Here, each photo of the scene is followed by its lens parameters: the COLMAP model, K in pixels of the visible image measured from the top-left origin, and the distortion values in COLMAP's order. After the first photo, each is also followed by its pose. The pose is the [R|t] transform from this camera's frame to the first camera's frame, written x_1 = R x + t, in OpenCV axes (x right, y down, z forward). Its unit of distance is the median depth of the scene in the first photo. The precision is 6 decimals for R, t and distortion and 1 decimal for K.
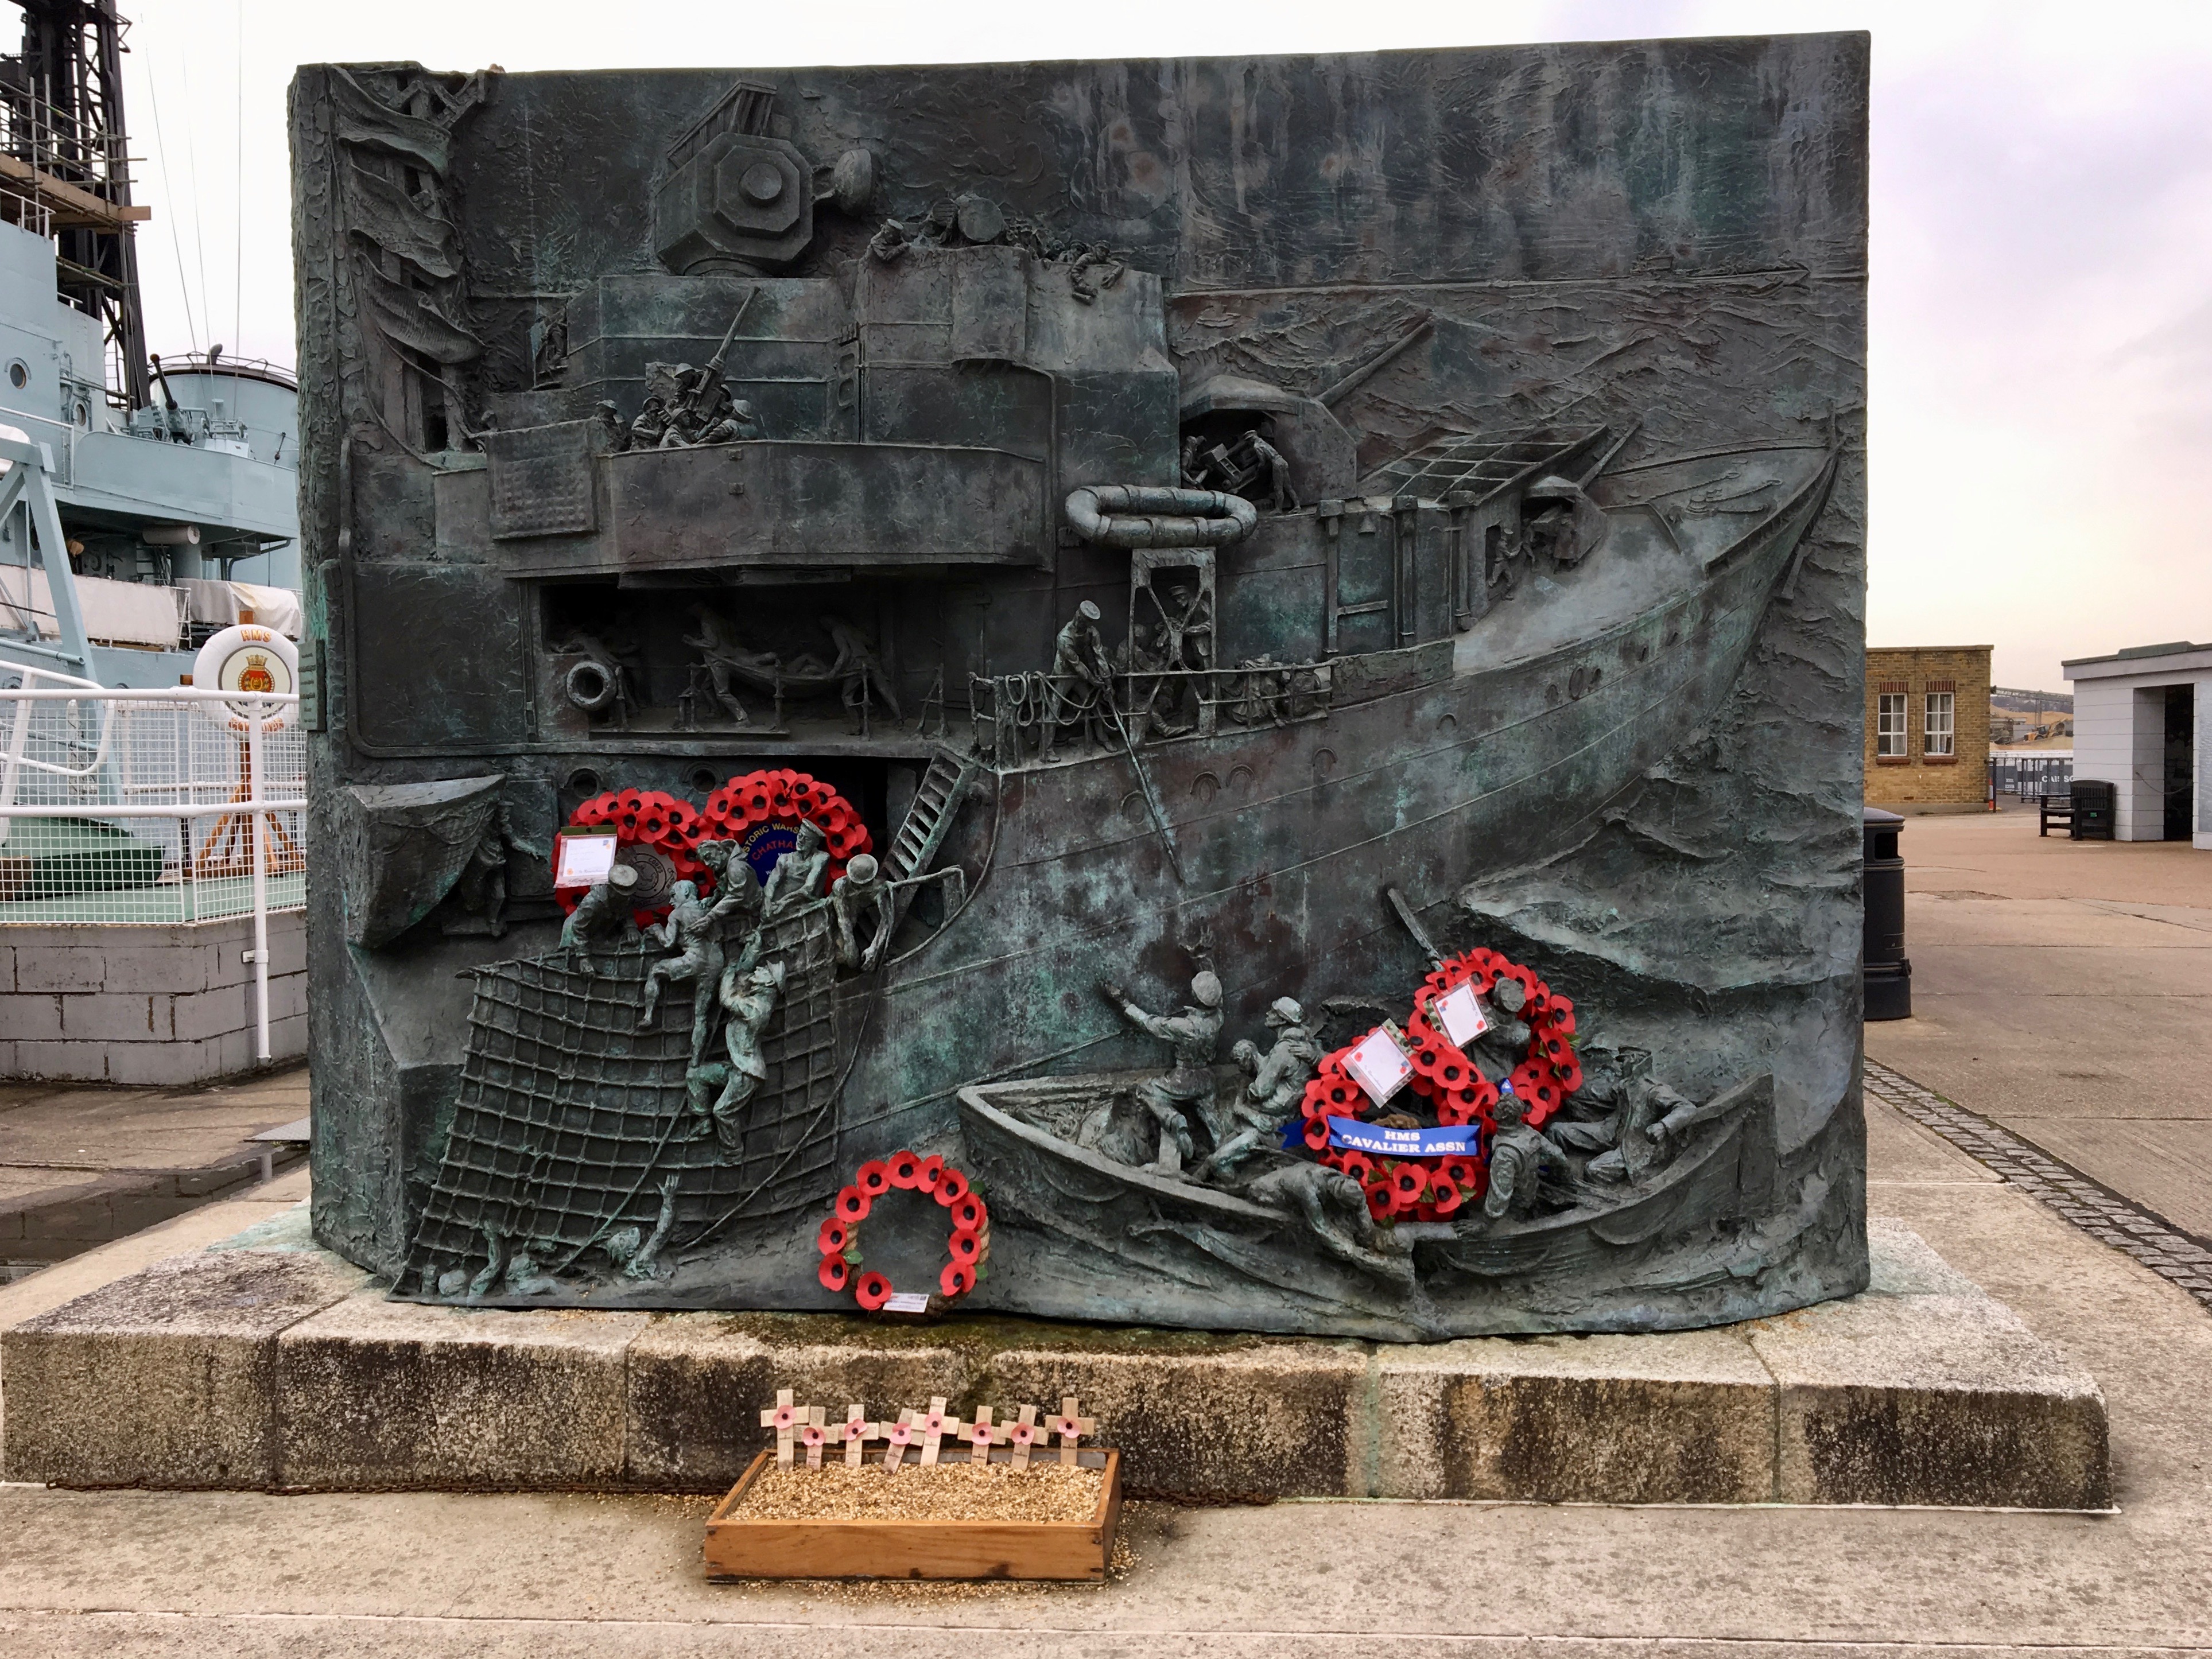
lens RADIAL K [[1815.7, 0, 1212.7], [0, 1815.7, 827.8], [0, 0, 1]] dist [0.111422, -0.106608]
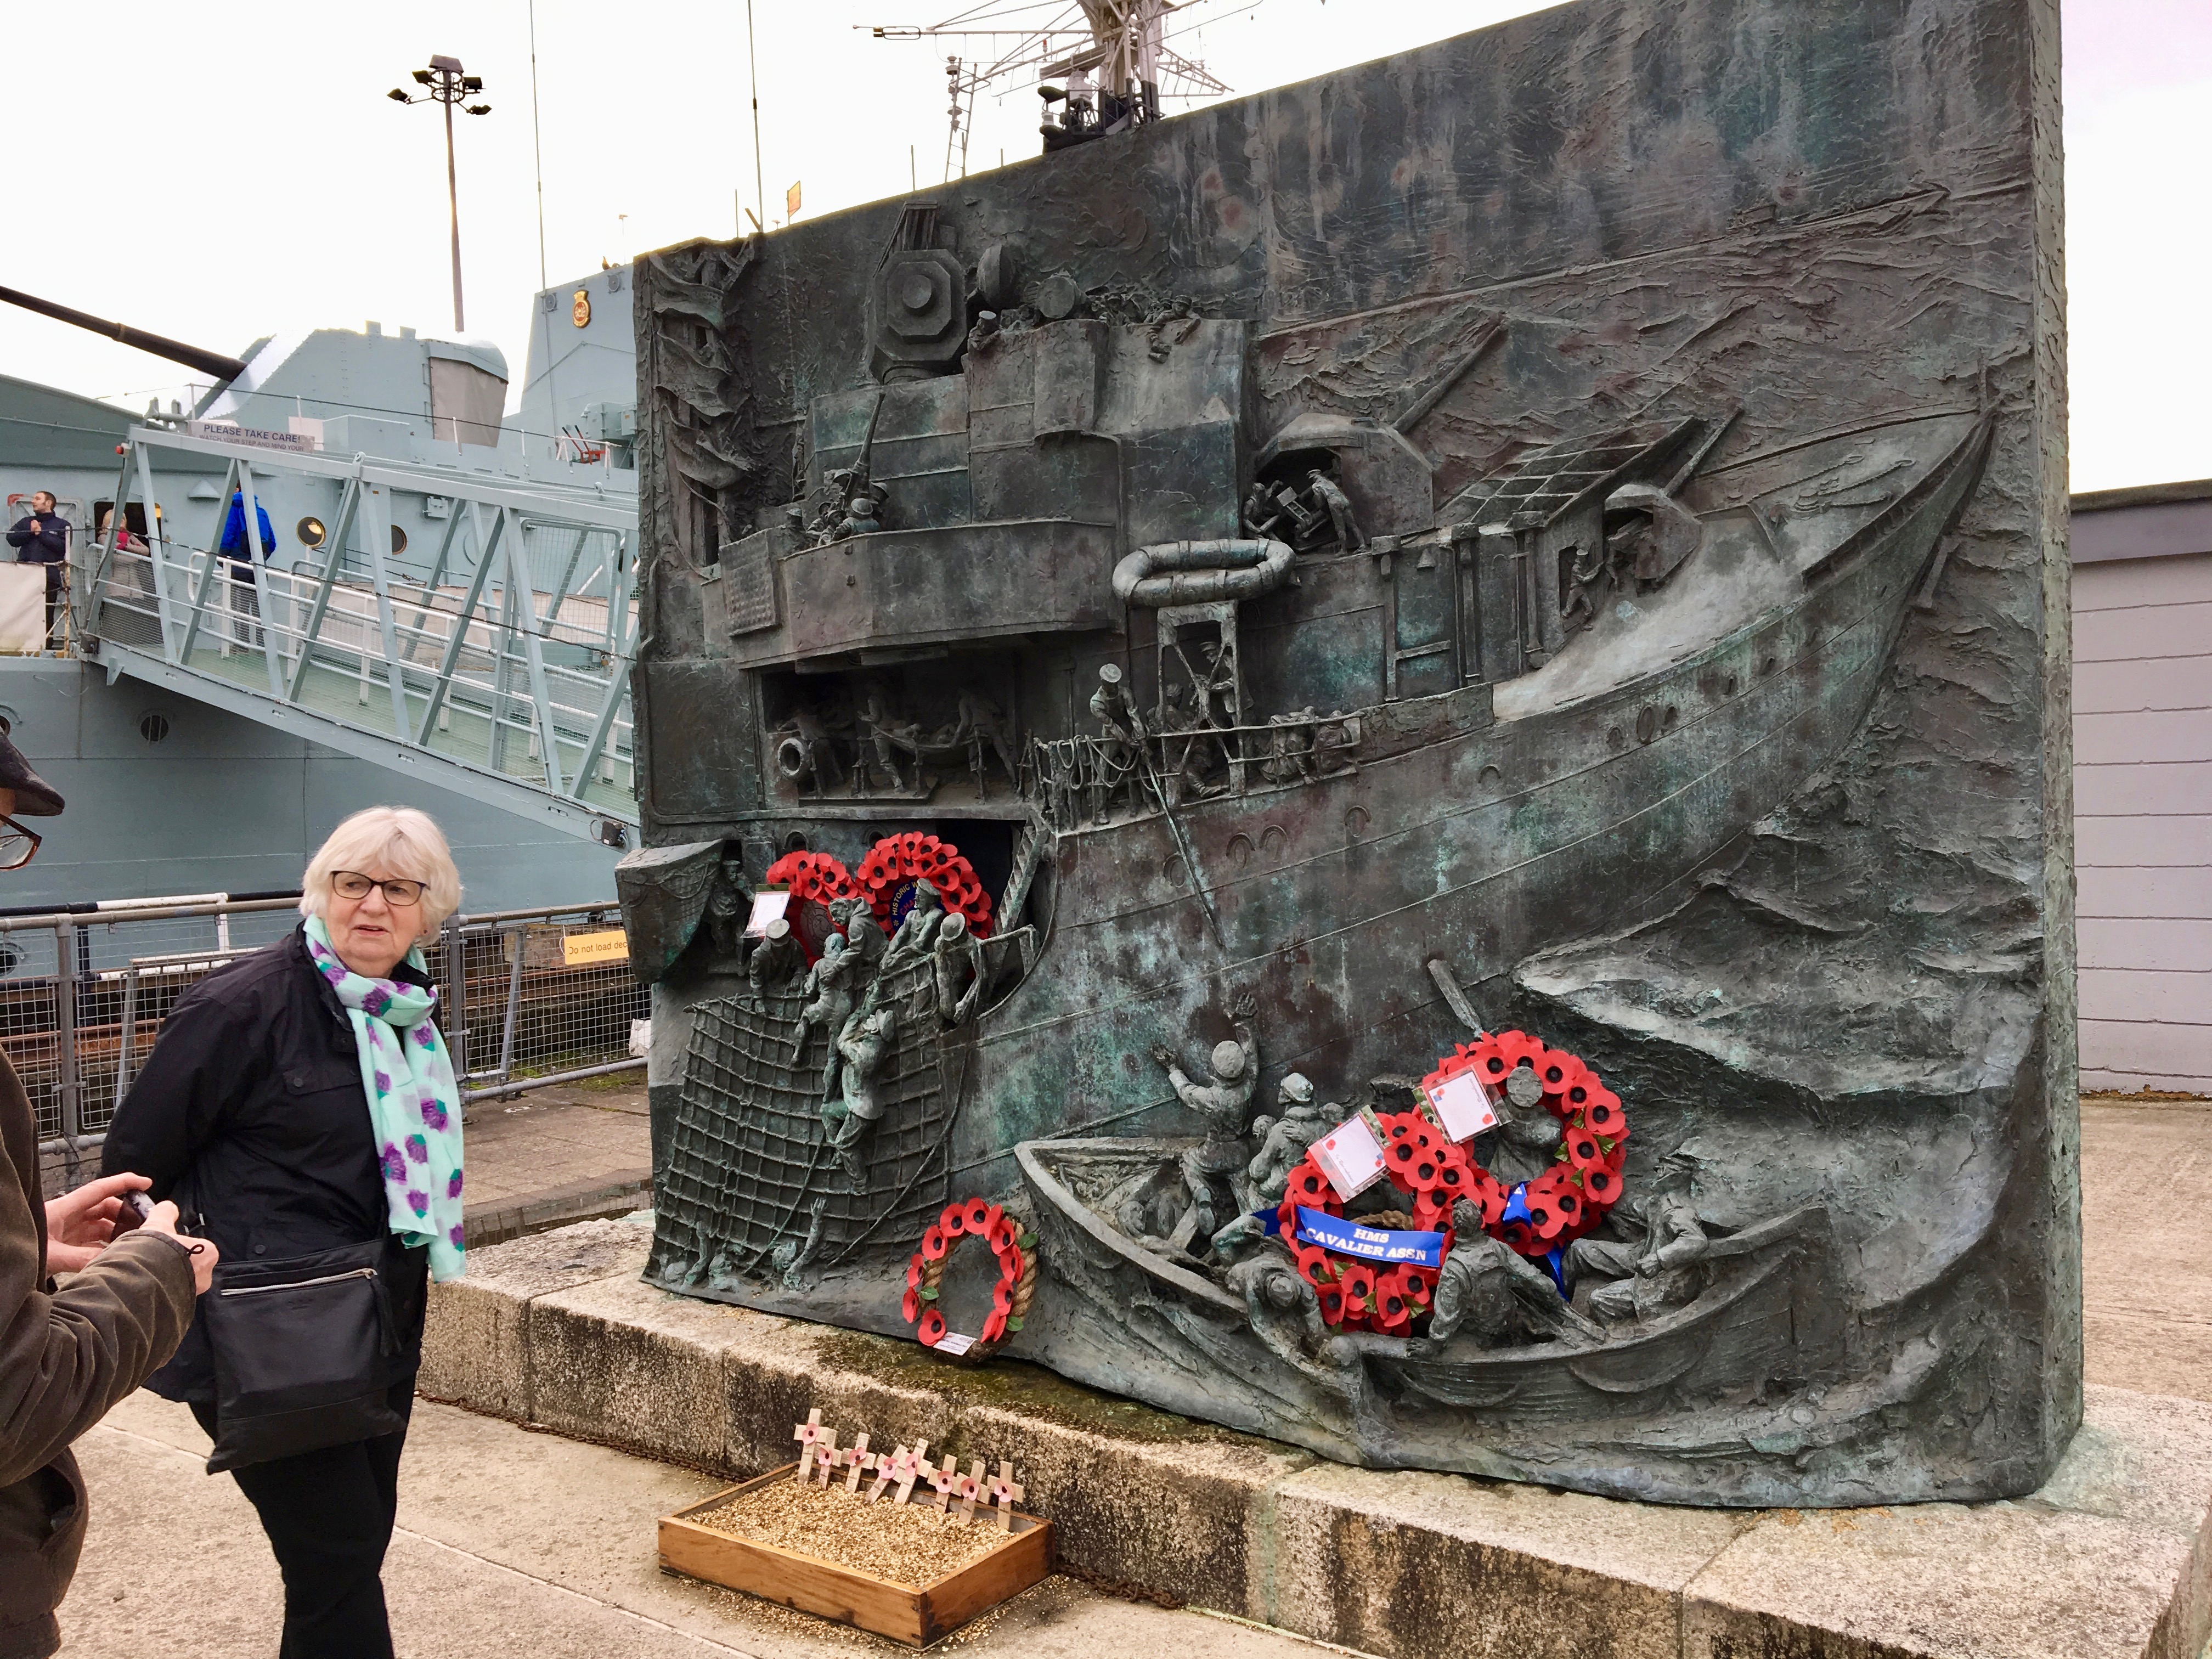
lens RADIAL K [[1815.8, 0, 1212.7], [0, 1815.8, 827.8], [0, 0, 1]] dist [0.111422, -0.106608]
pose [[0.858551, -0.007180, -0.512678, 0.474965], [0.006156, 0.999974, -0.003696, -0.029807], [0.512691, 0.000017, 0.858573, 0.165217]]
